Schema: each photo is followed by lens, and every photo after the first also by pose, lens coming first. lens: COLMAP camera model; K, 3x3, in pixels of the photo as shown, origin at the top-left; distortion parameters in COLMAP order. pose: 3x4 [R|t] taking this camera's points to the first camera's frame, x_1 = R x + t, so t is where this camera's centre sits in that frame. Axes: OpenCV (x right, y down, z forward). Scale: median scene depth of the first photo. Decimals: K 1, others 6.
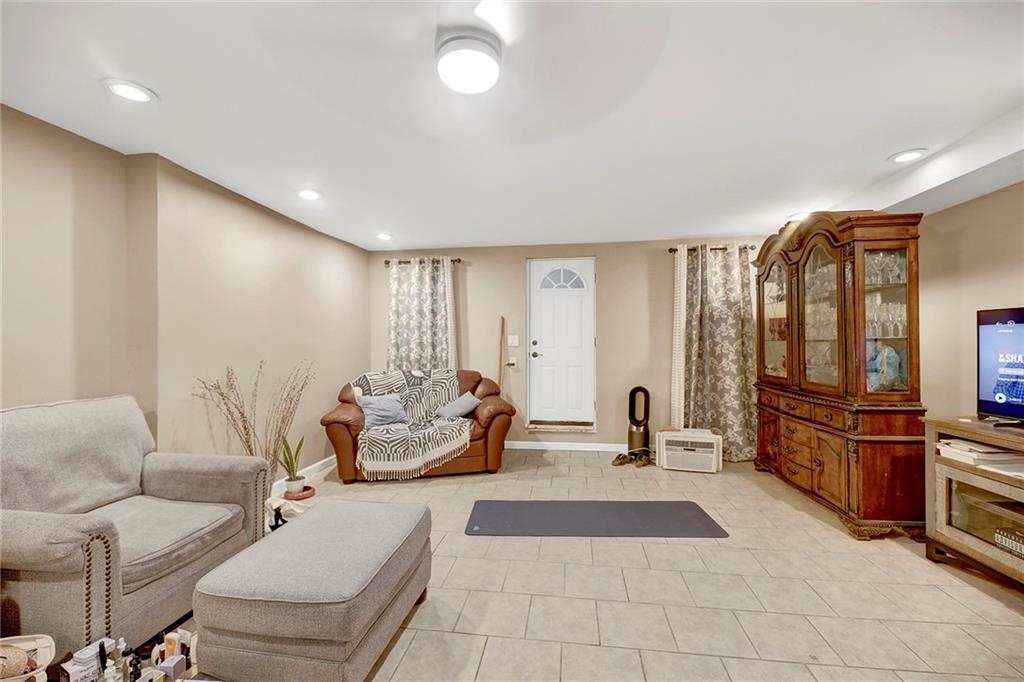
lens RADIAL K [[416.4, 0, 503.2], [0, 416.4, 347.5], [0, 0, 1]] dist [0.000960, 0.000003]
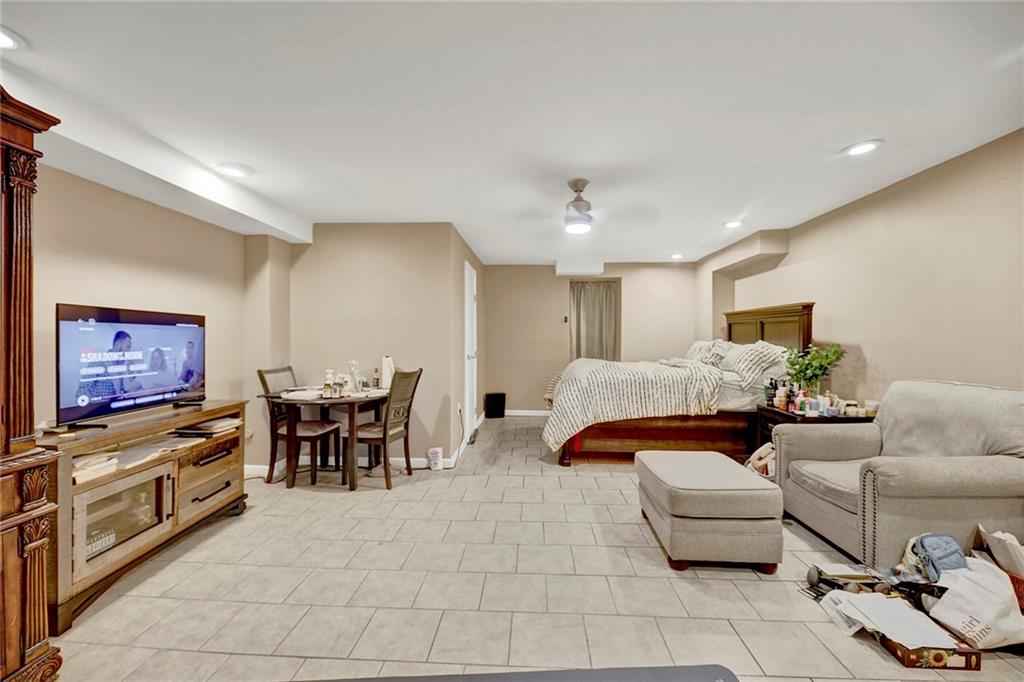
lens RADIAL K [[416.4, 0, 514.5], [0, 416.4, 337.2], [0, 0, 1]] dist [0.000960, 0.000003]
pose [[-0.993611, 0.011591, -0.112263, 0.335728], [0.010576, 0.999898, 0.009629, -0.020002], [0.112363, 0.008381, -0.993632, 2.041611]]
